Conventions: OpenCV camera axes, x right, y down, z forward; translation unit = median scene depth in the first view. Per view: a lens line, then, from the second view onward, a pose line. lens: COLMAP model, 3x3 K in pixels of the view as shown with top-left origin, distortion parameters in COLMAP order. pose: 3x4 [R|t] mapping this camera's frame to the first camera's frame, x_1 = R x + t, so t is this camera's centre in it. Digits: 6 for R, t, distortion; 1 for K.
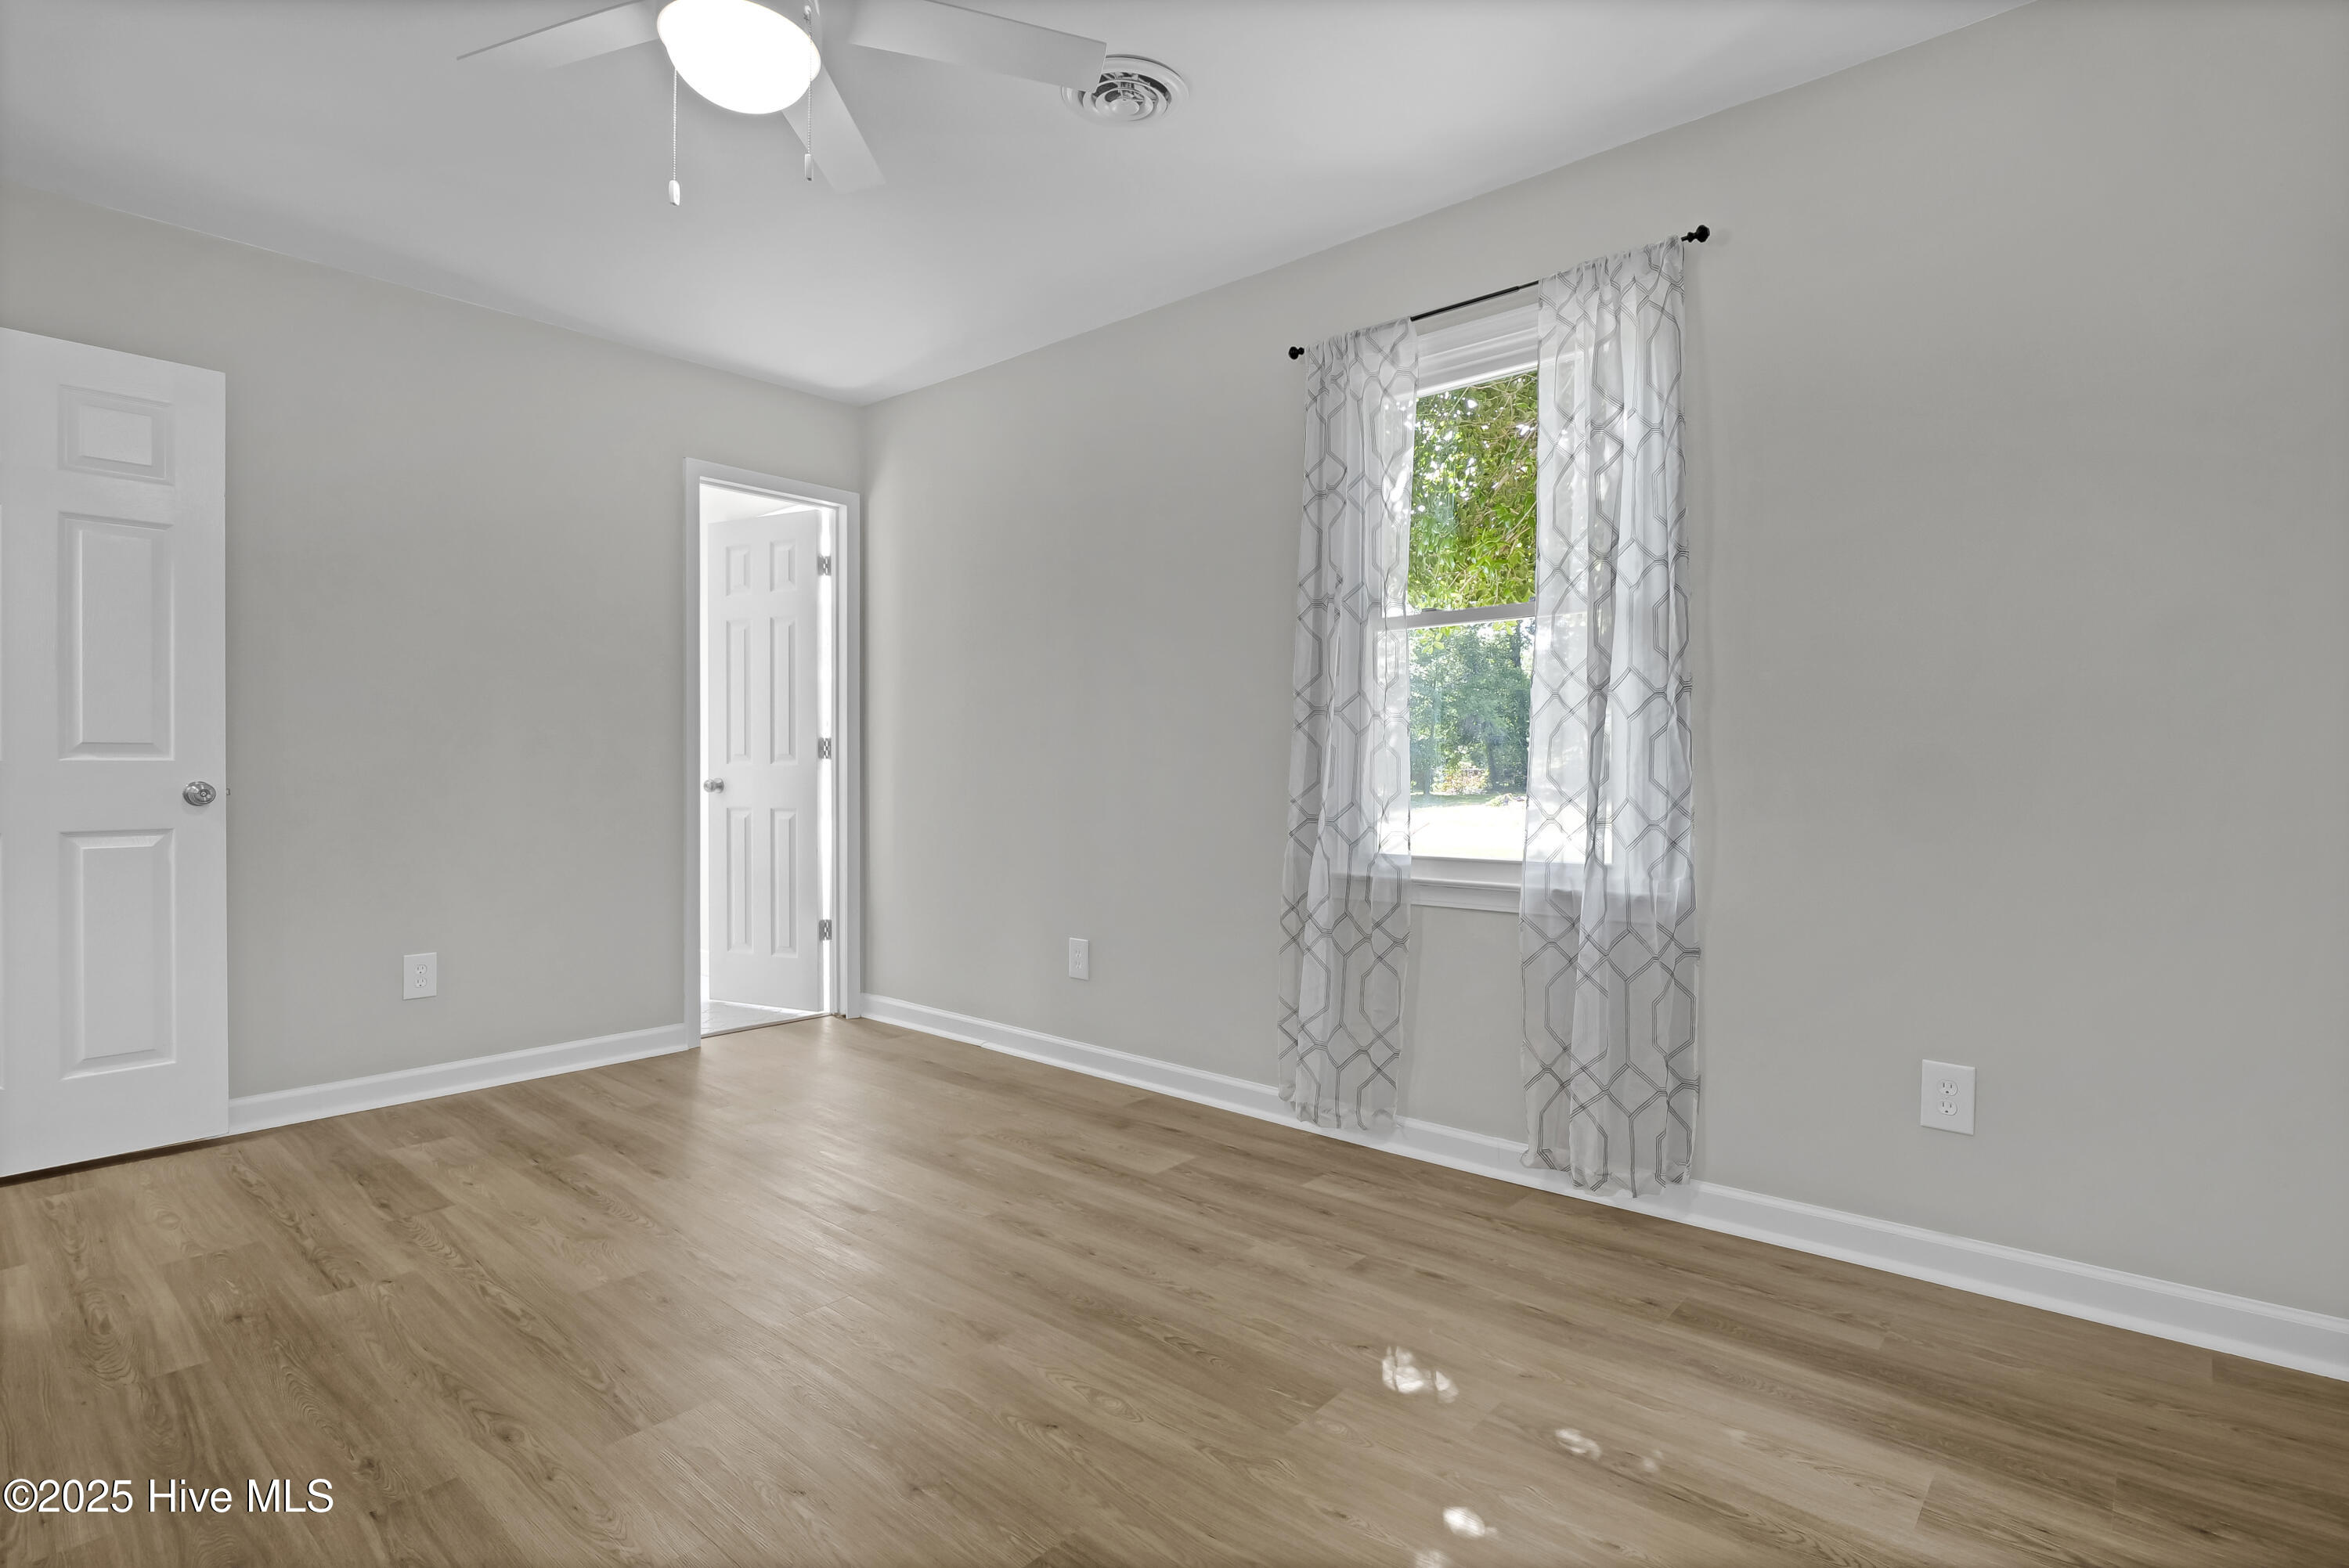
lens RADIAL K [[1171.6, 0, 1165.8], [0, 1171.6, 772.5], [0, 0, 1]] dist [-0.011600, 0.000063]
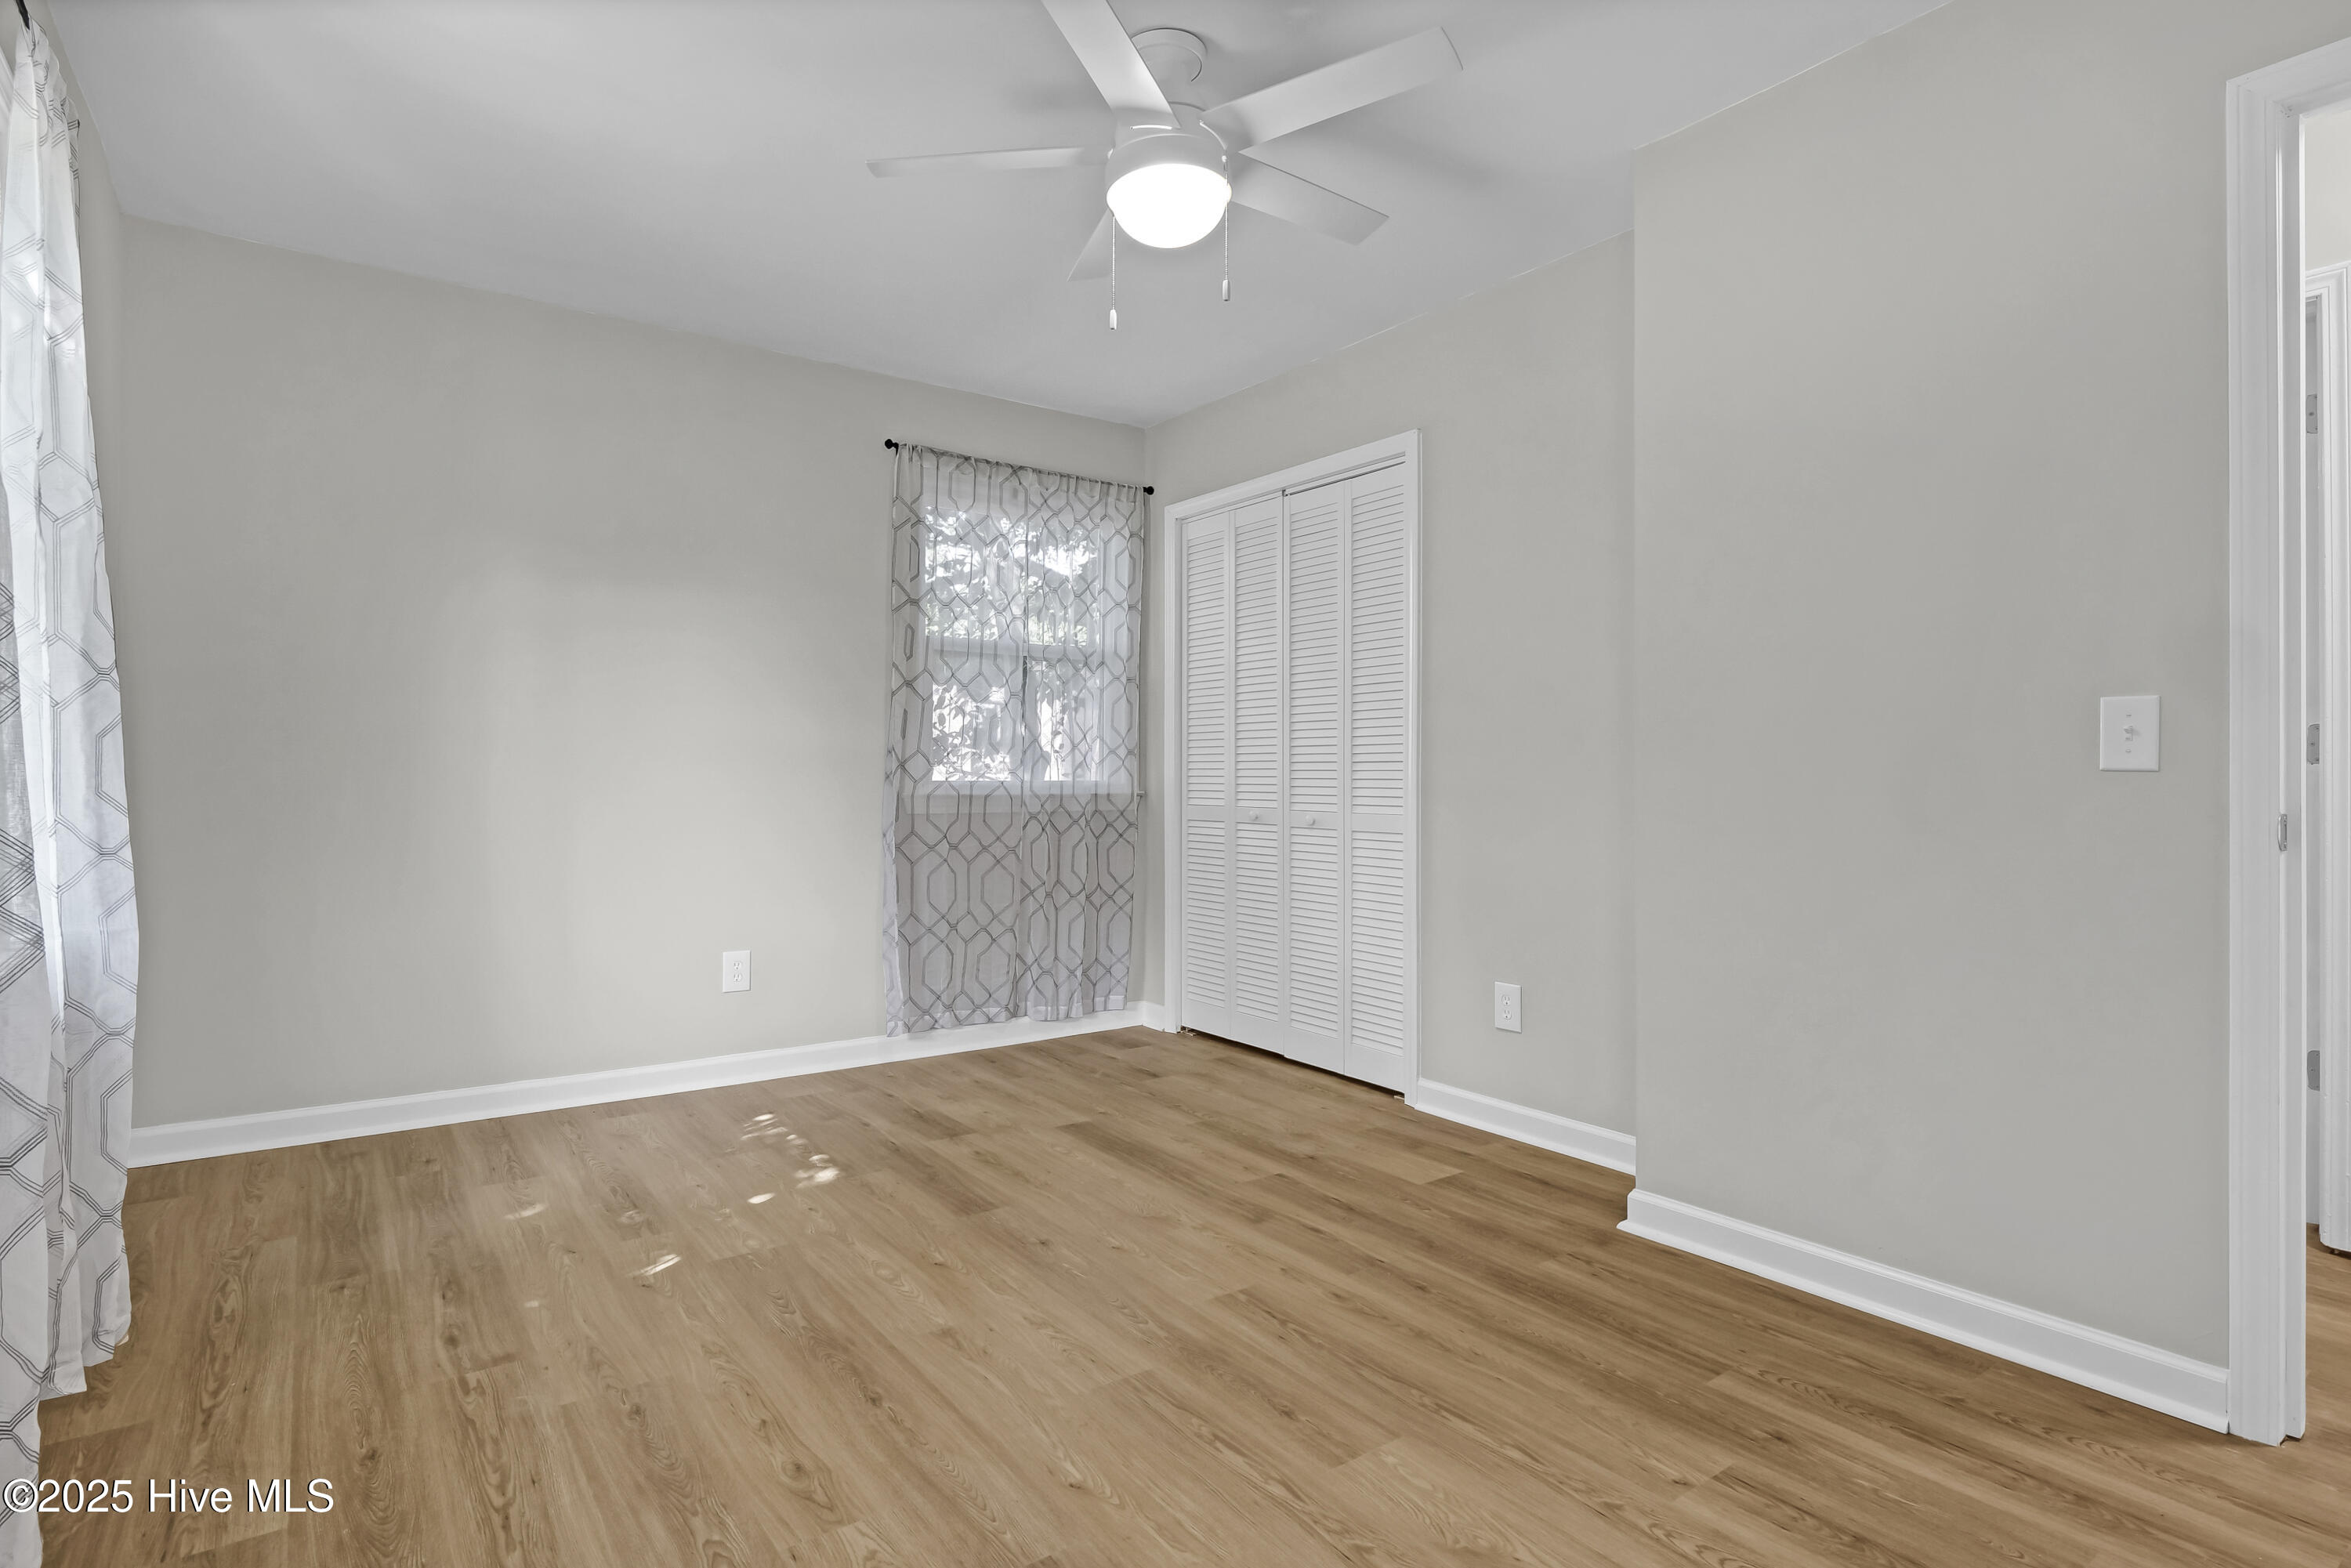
lens RADIAL K [[1172.6, 0, 1166.8], [0, 1172.6, 772.5], [0, 0, 1]] dist [-0.011600, 0.000063]
pose [[-0.977383, -0.003744, 0.211441, -0.482184], [-0.003200, 0.999991, 0.002915, -0.012066], [-0.211450, 0.002173, -0.977386, 1.703487]]
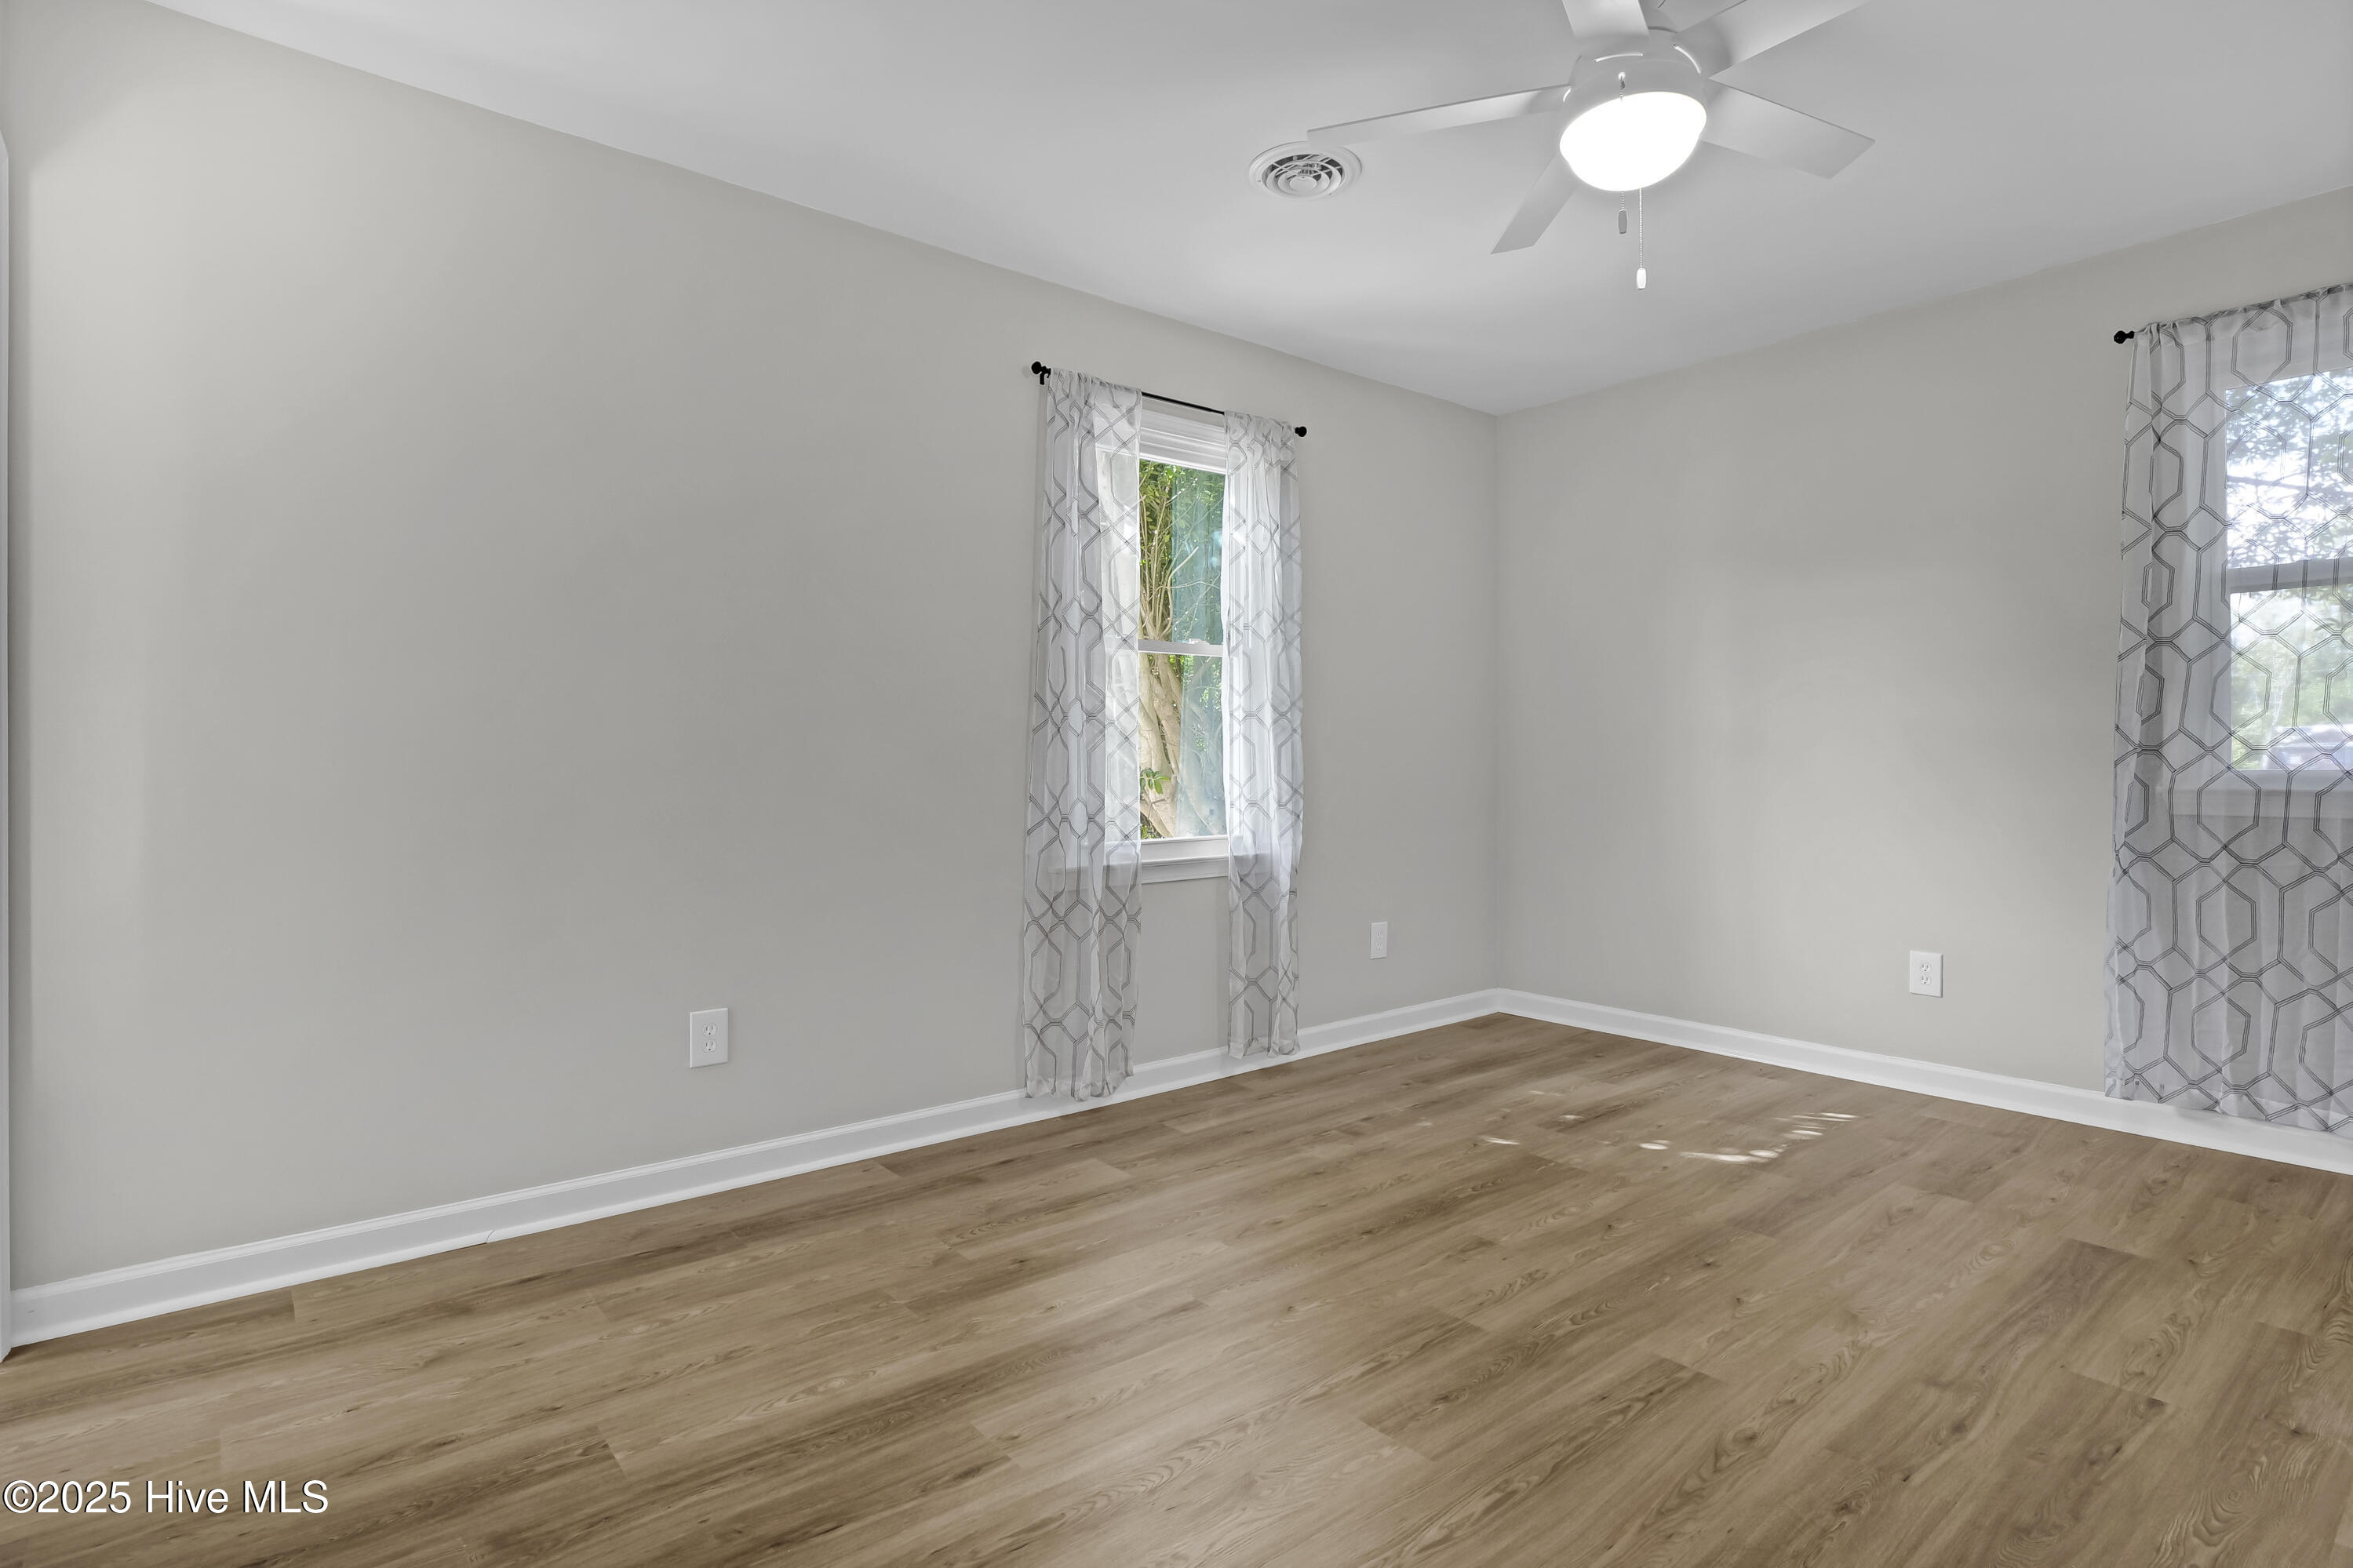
lens RADIAL K [[1173.5, 0, 1167.8], [0, 1173.5, 772.5], [0, 0, 1]] dist [-0.011600, 0.000063]
pose [[0.156223, -0.006771, 0.987699, -1.201096], [0.009916, 0.999937, 0.005287, -0.008831], [-0.987672, 0.008968, 0.156280, 0.980346]]
